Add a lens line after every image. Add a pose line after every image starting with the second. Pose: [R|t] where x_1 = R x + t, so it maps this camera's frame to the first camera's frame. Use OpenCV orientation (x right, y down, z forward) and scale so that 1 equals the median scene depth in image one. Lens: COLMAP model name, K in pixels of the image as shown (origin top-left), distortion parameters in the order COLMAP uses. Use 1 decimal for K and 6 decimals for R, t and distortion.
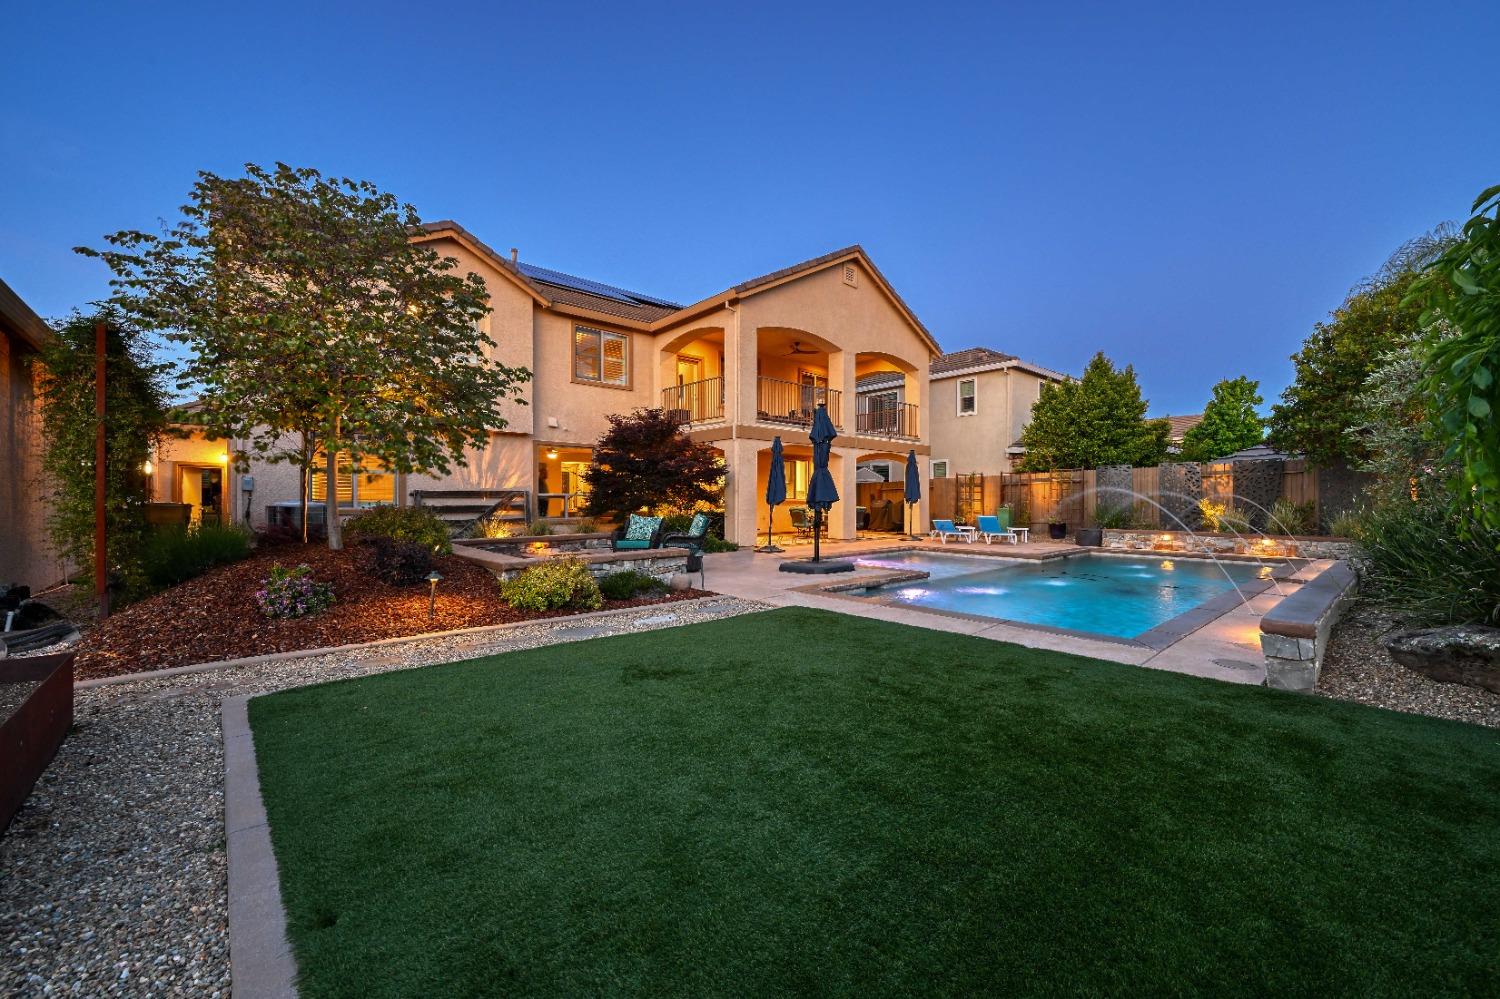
lens RADIAL K [[591.7, 0, 755.7], [0, 591.7, 498.8], [0, 0, 1]] dist [-0.001492, 0.000234]
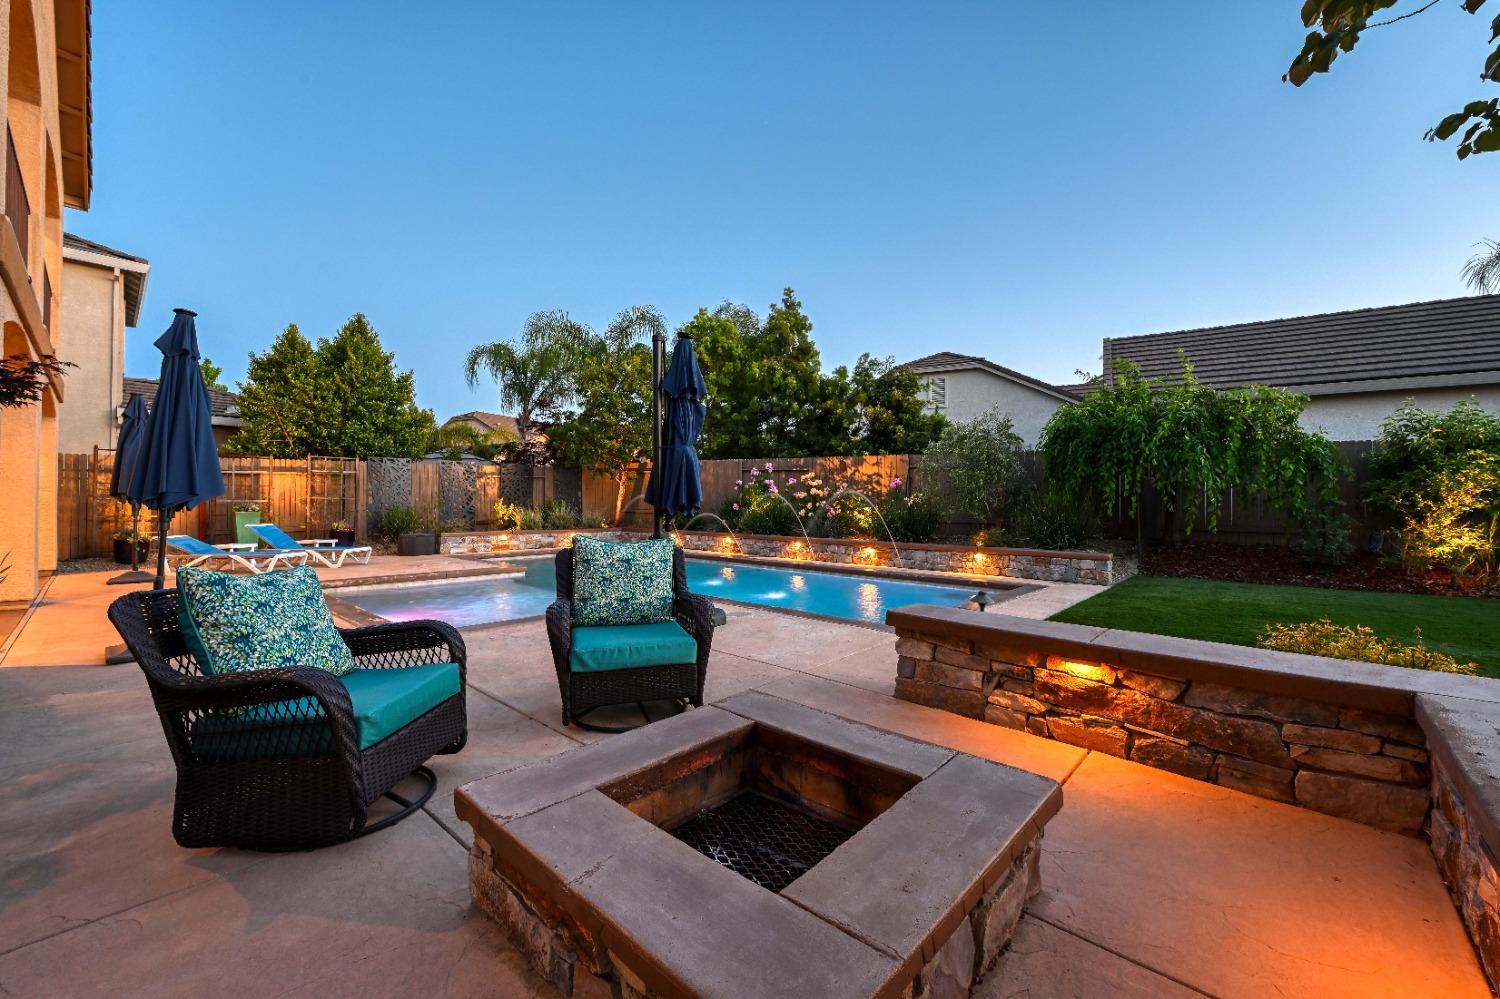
lens RADIAL K [[591.7, 0, 755.7], [0, 591.7, 498.8], [0, 0, 1]] dist [-0.001492, 0.000234]
pose [[-0.103984, 0.005737, 0.994562, -0.331264], [-0.006762, 0.999956, -0.006475, 0.004145], [-0.994556, -0.007399, -0.103941, 0.680717]]
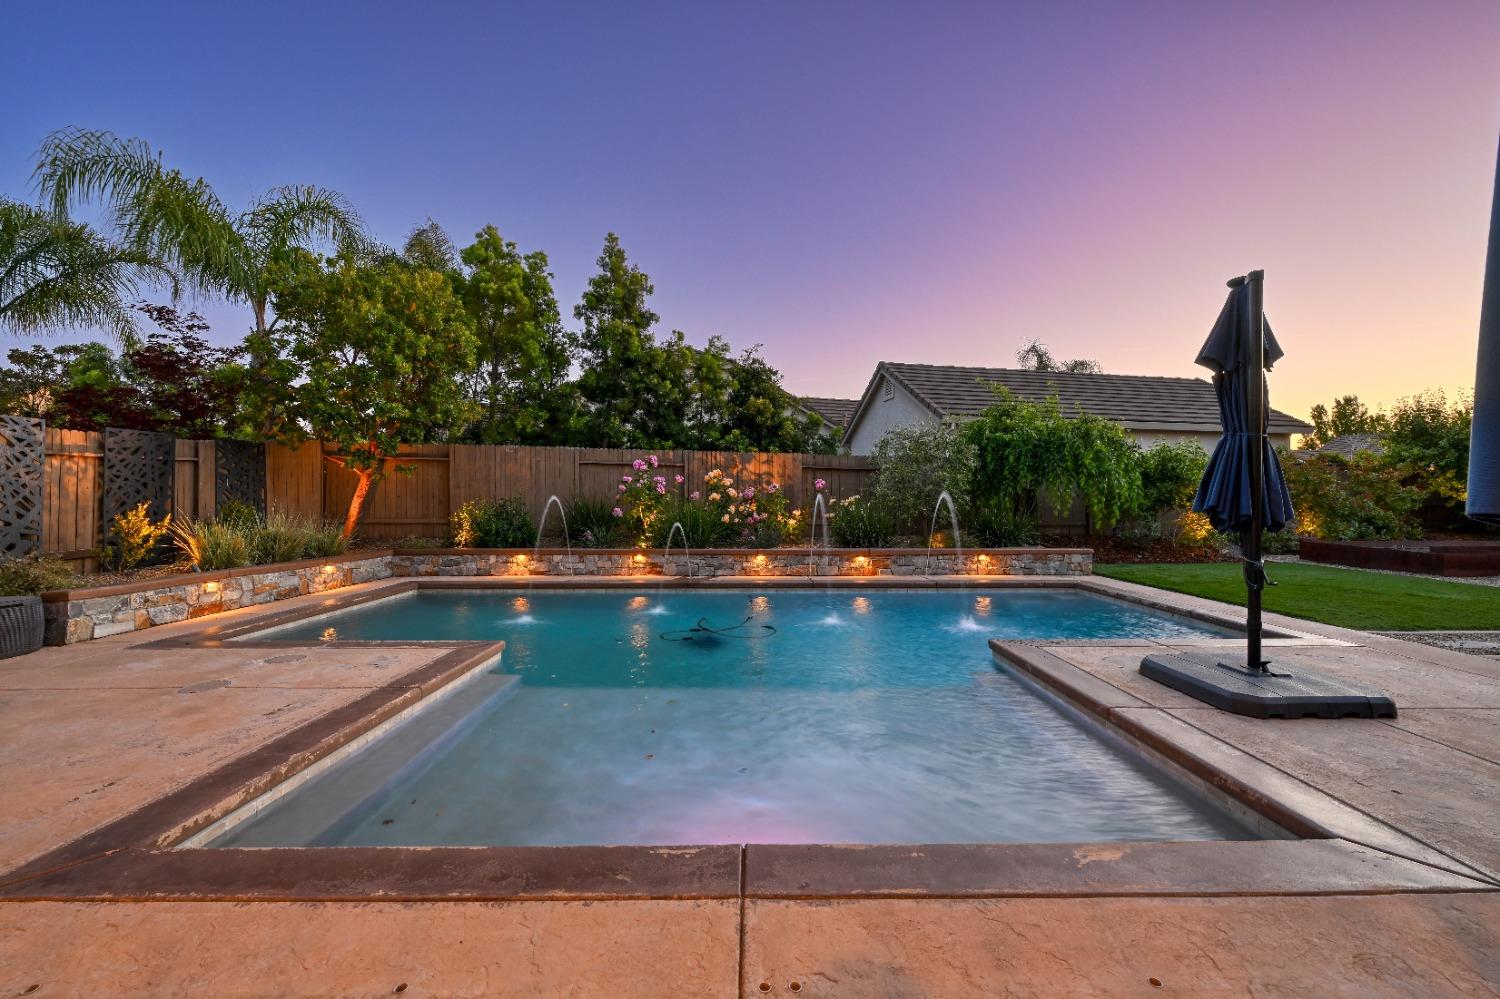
lens RADIAL K [[591.7, 0, 755.7], [0, 591.7, 498.8], [0, 0, 1]] dist [-0.001492, 0.000234]
pose [[-0.751352, 0.003302, 0.659893, 0.064346], [-0.000771, 0.999982, -0.005881, -0.001454], [-0.659901, -0.004928, -0.751336, 1.062045]]
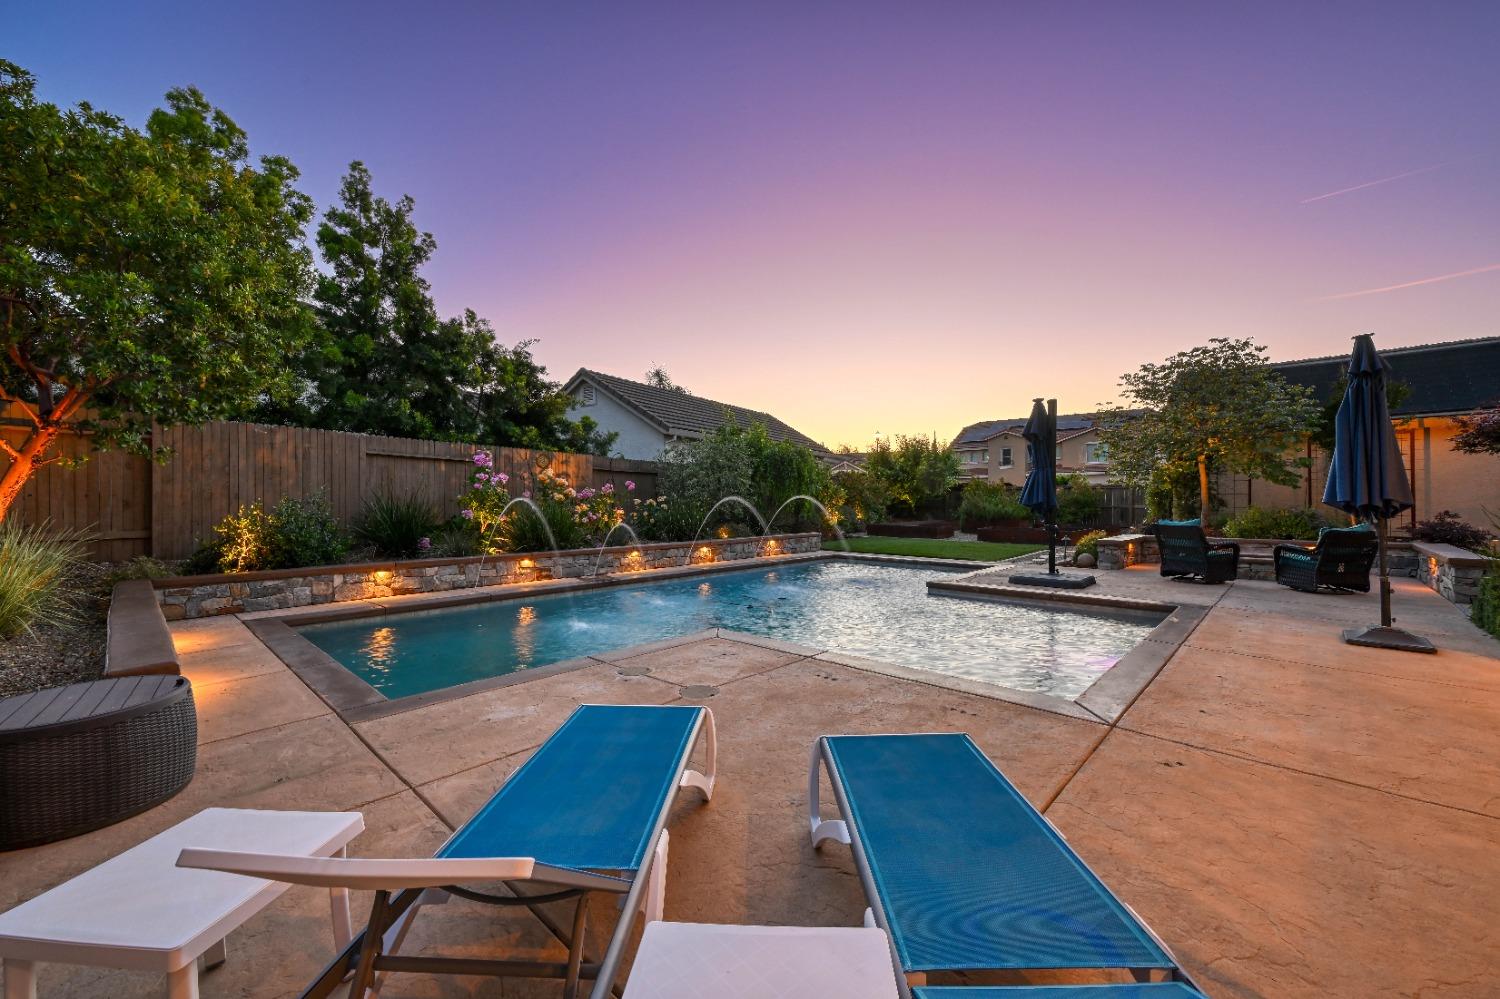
lens RADIAL K [[591.7, 0, 755.7], [0, 591.7, 498.8], [0, 0, 1]] dist [-0.001492, 0.000234]
pose [[-0.995711, 0.003844, -0.092443, 0.440824], [0.004278, 0.999981, -0.004504, -0.001655], [0.092424, -0.004880, -0.995708, 1.296269]]
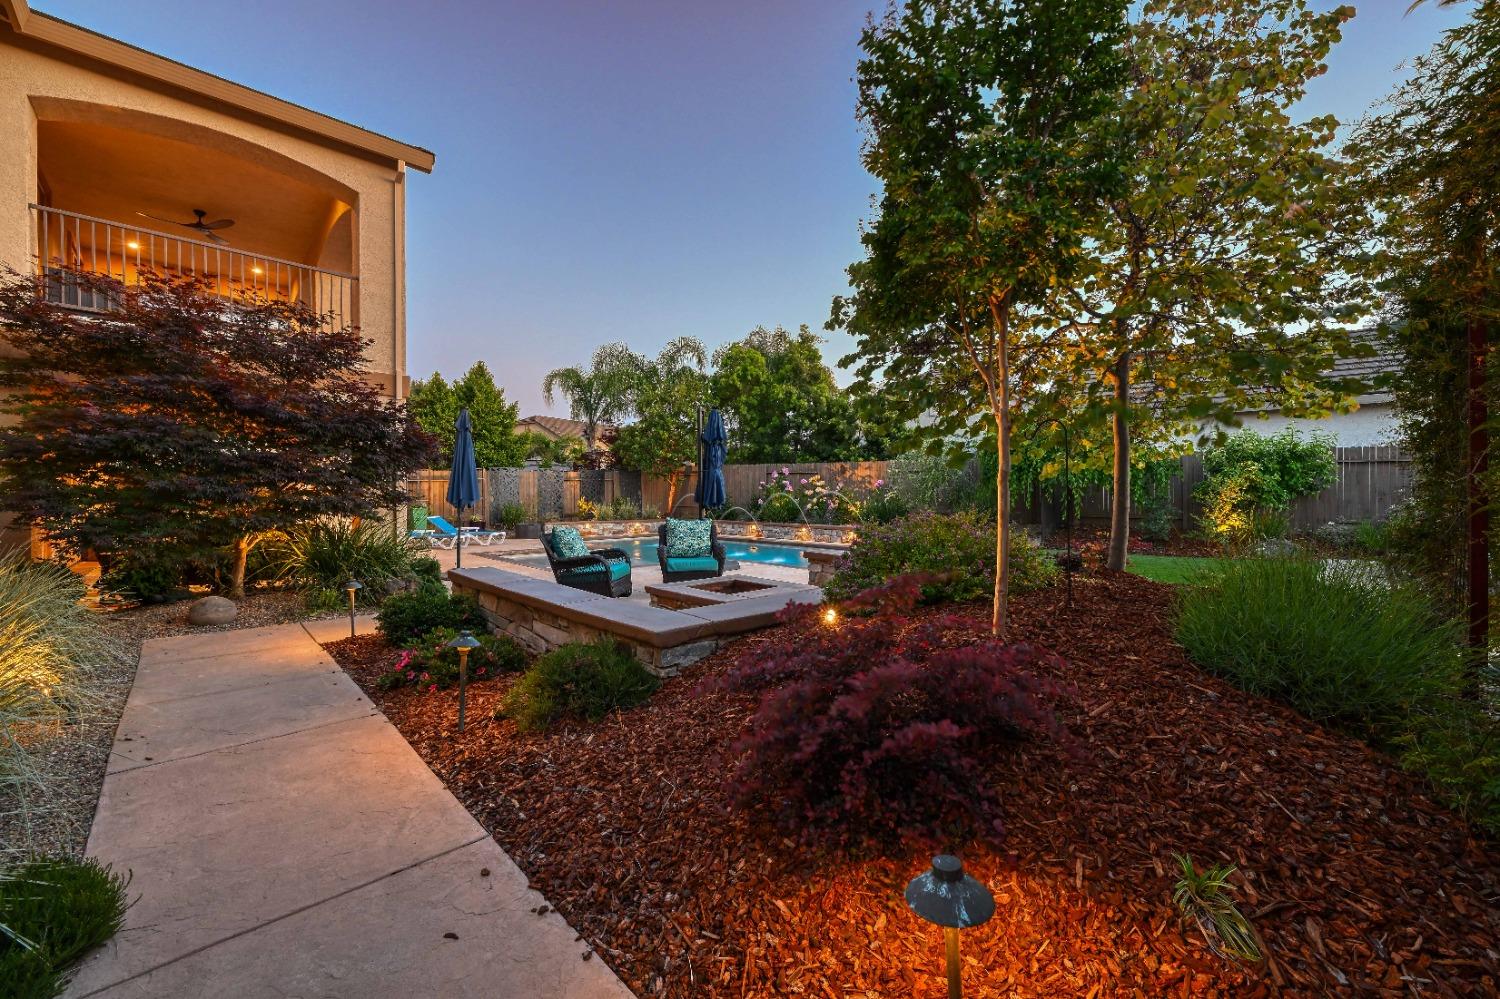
lens RADIAL K [[591.7, 0, 755.7], [0, 591.7, 498.8], [0, 0, 1]] dist [-0.001492, 0.000234]
pose [[-0.034328, -0.006251, 0.999391, -0.644241], [0.001686, 0.999979, 0.006313, -0.003831], [-0.999409, 0.001901, -0.034317, 0.664809]]
